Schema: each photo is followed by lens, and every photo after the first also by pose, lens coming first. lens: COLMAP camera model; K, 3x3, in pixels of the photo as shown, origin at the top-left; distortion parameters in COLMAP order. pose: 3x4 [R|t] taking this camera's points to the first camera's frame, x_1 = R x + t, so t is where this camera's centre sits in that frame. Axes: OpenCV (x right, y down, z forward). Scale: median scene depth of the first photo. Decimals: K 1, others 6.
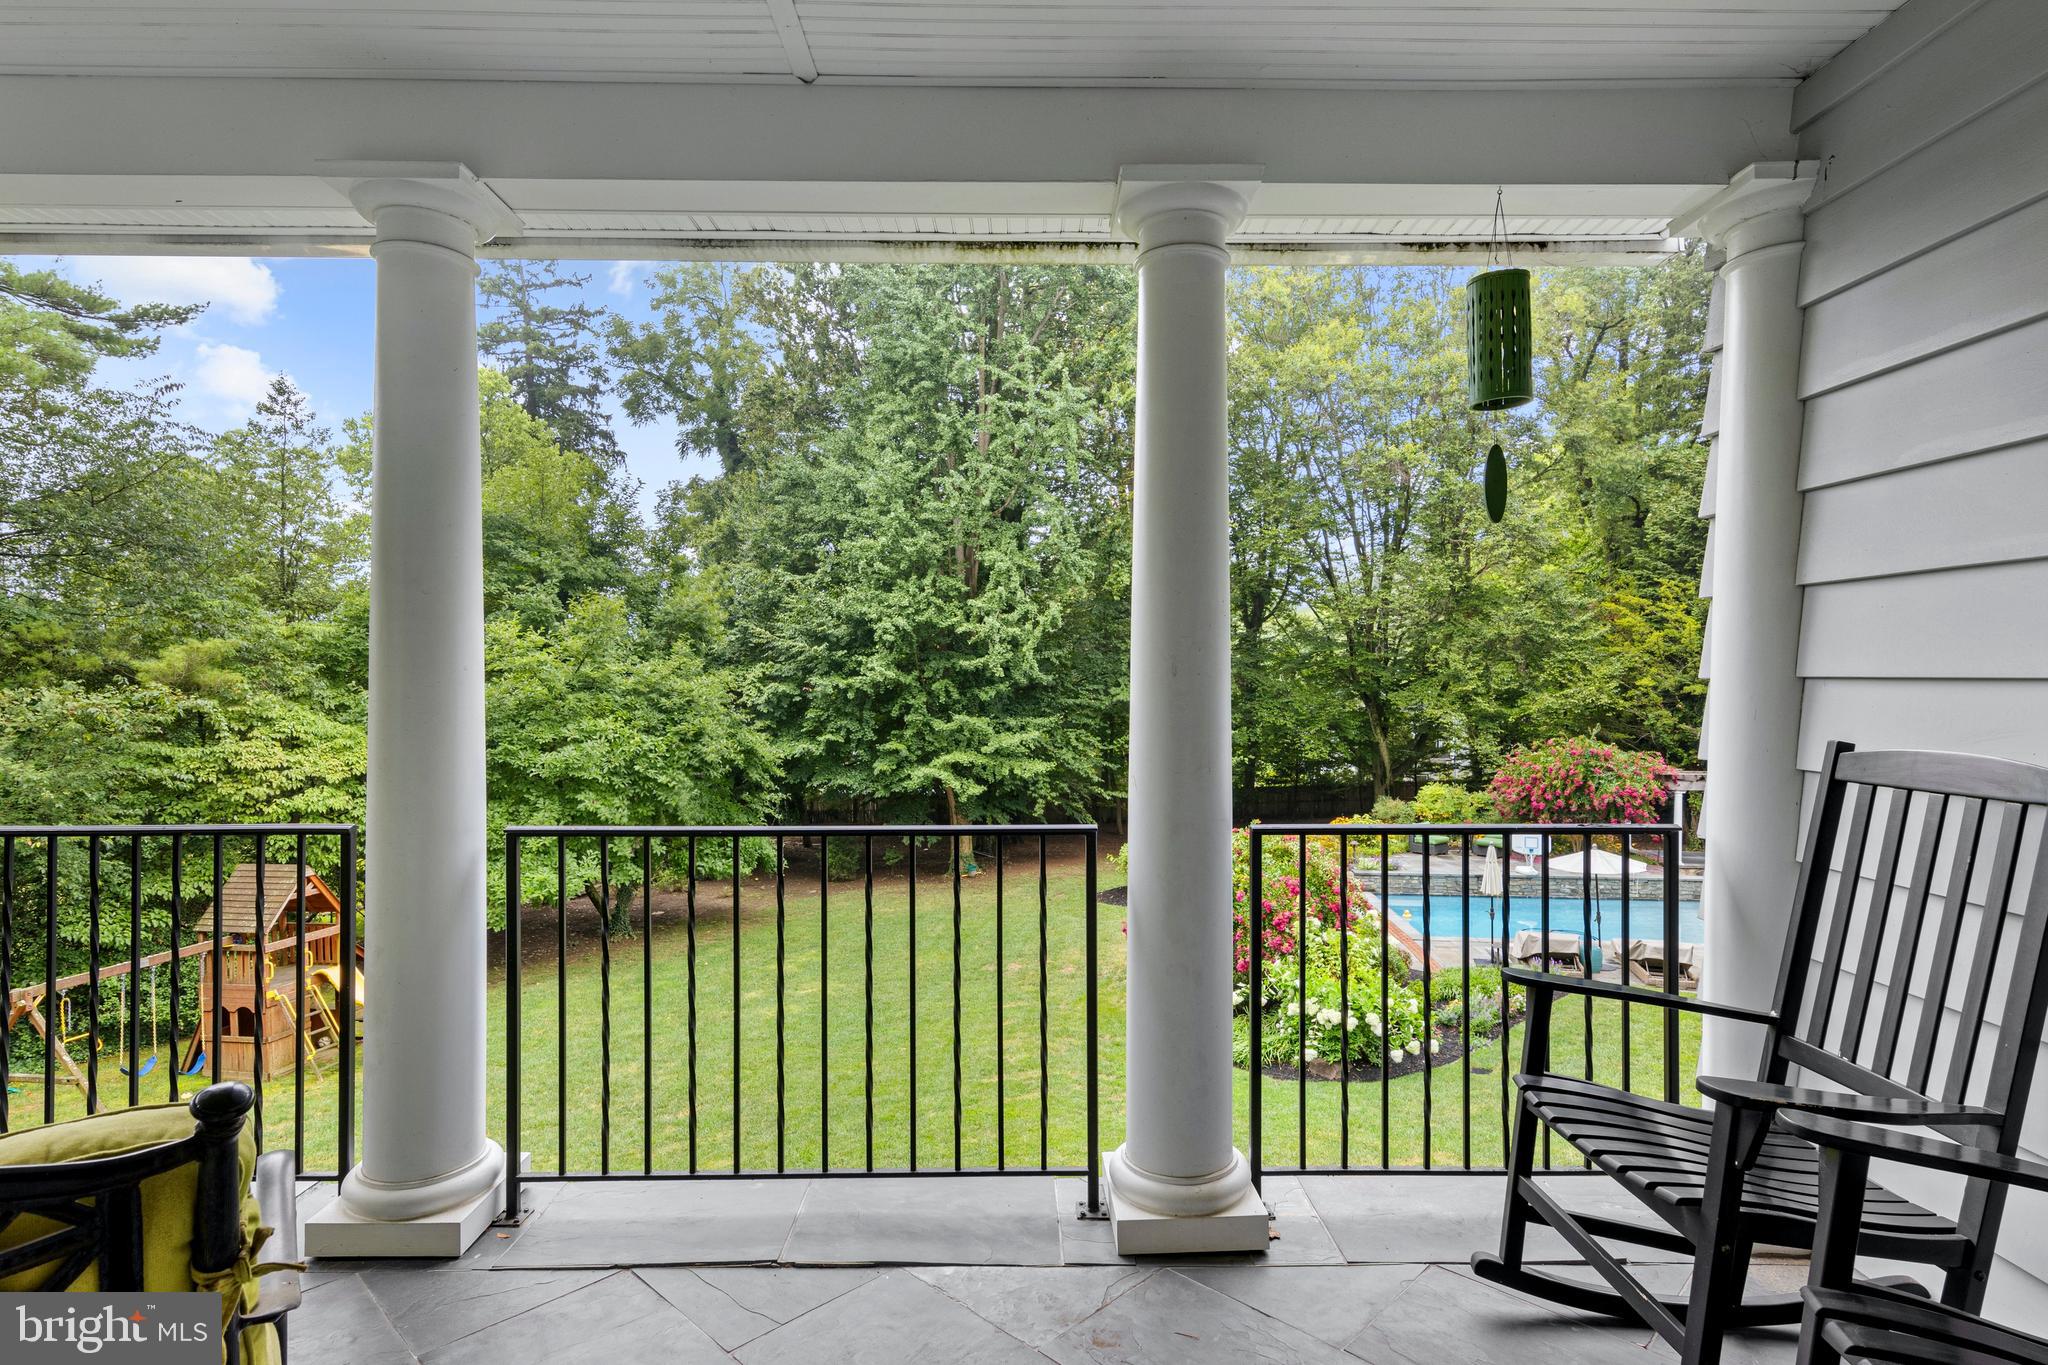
lens RADIAL K [[1060.0, 0, 1017.0], [0, 1060.0, 684.2], [0, 0, 1]] dist [0.005175, -0.002701]
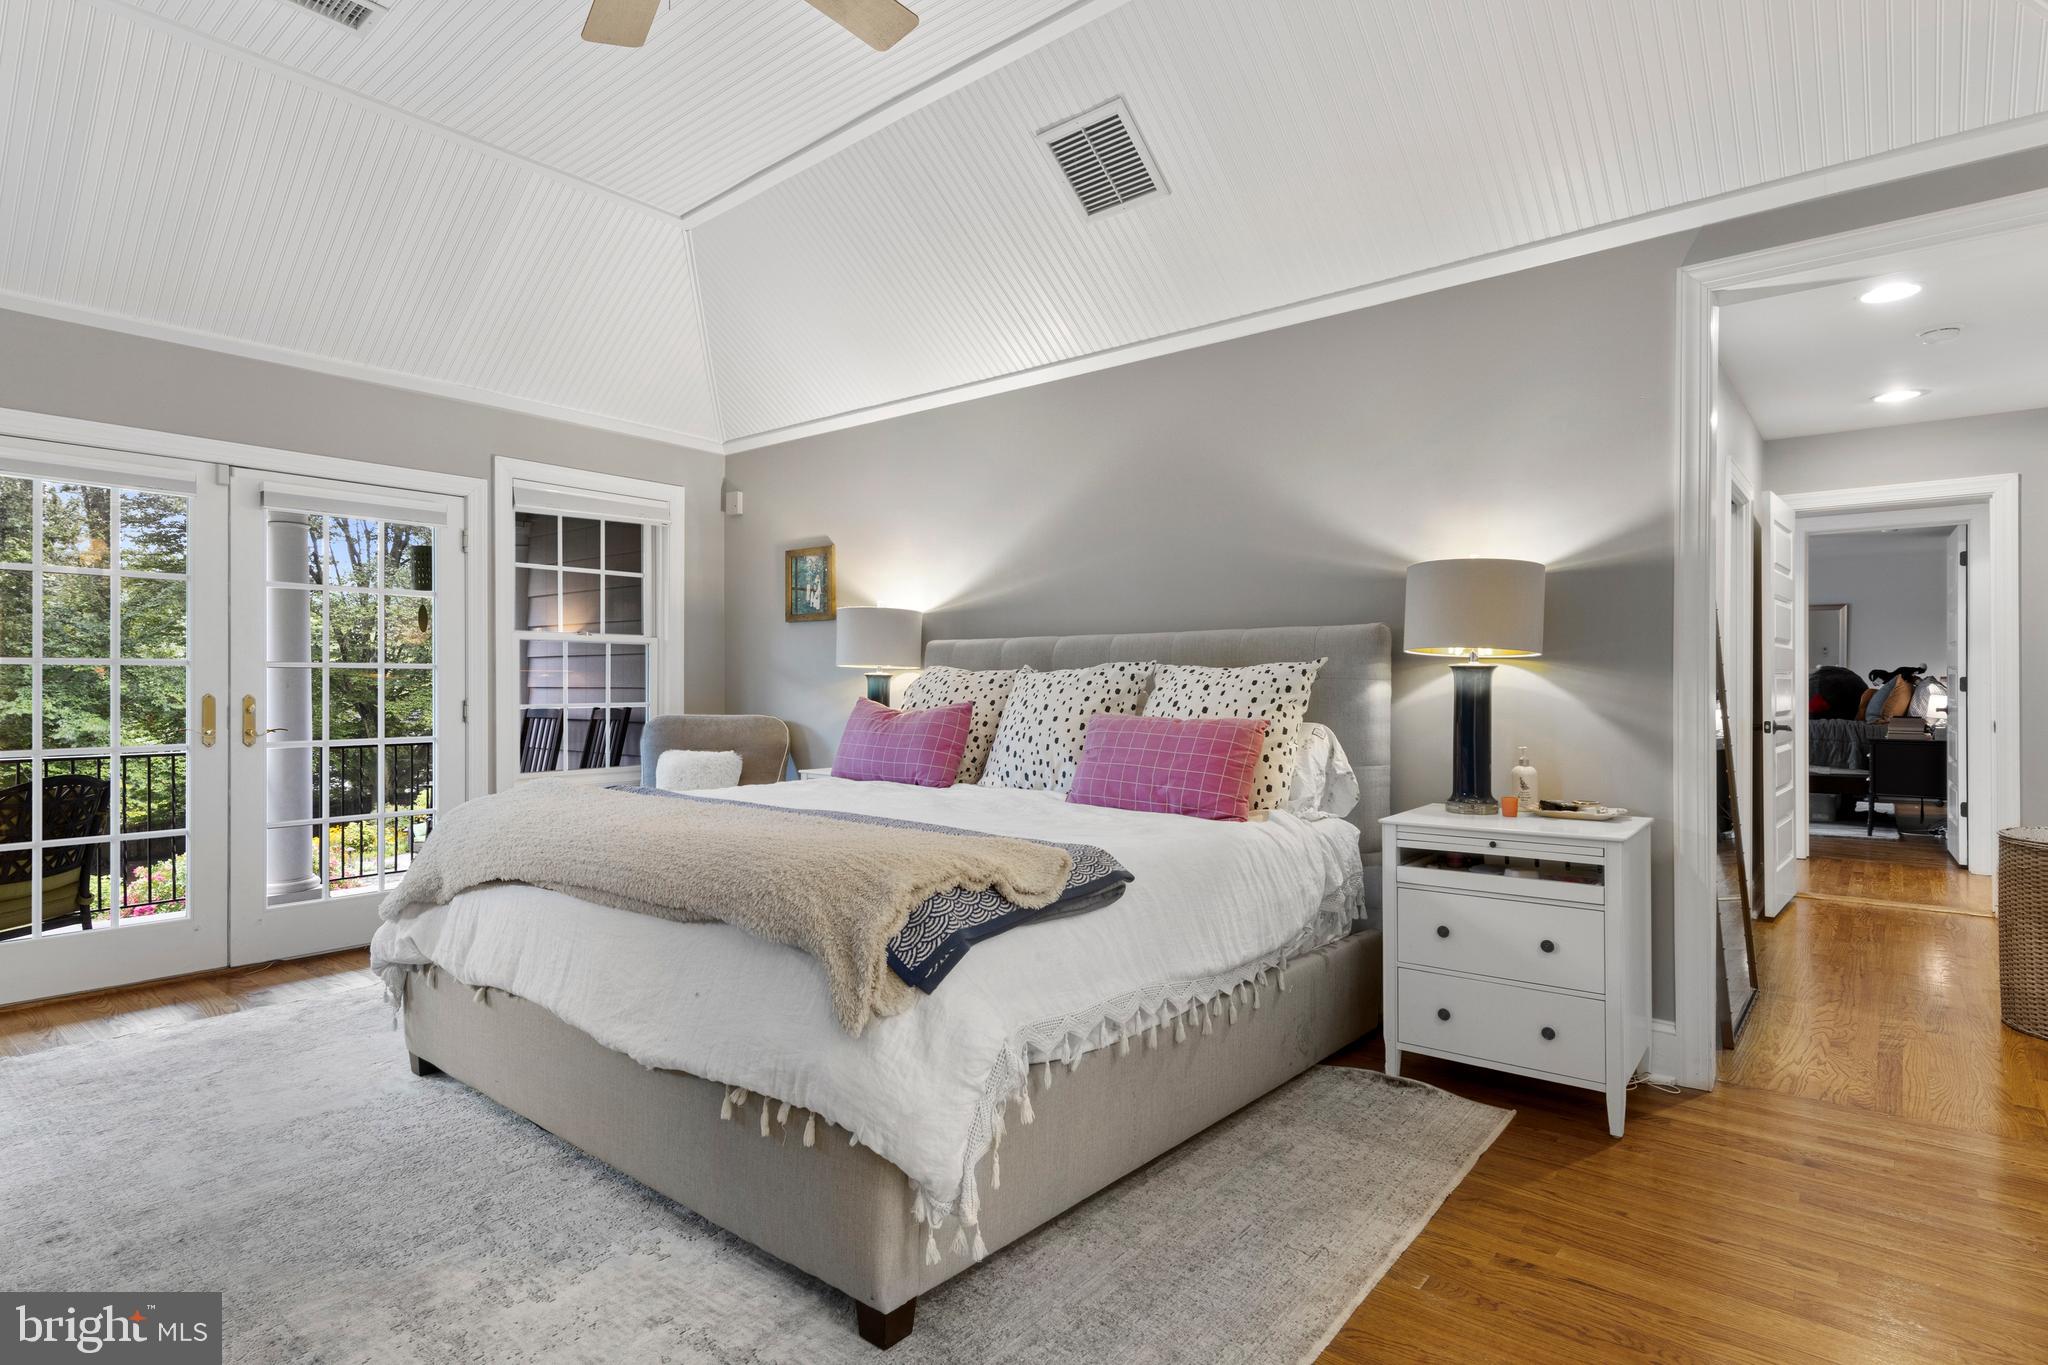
lens RADIAL K [[1060.0, 0, 1023.6], [0, 1060.0, 688.1], [0, 0, 1]] dist [0.005175, -0.002701]
pose [[0.642755, -0.000535, 0.766072, -0.044606], [0.005372, 0.999978, -0.003809, 0.000945], [-0.766053, 0.006564, 0.642744, -0.149671]]
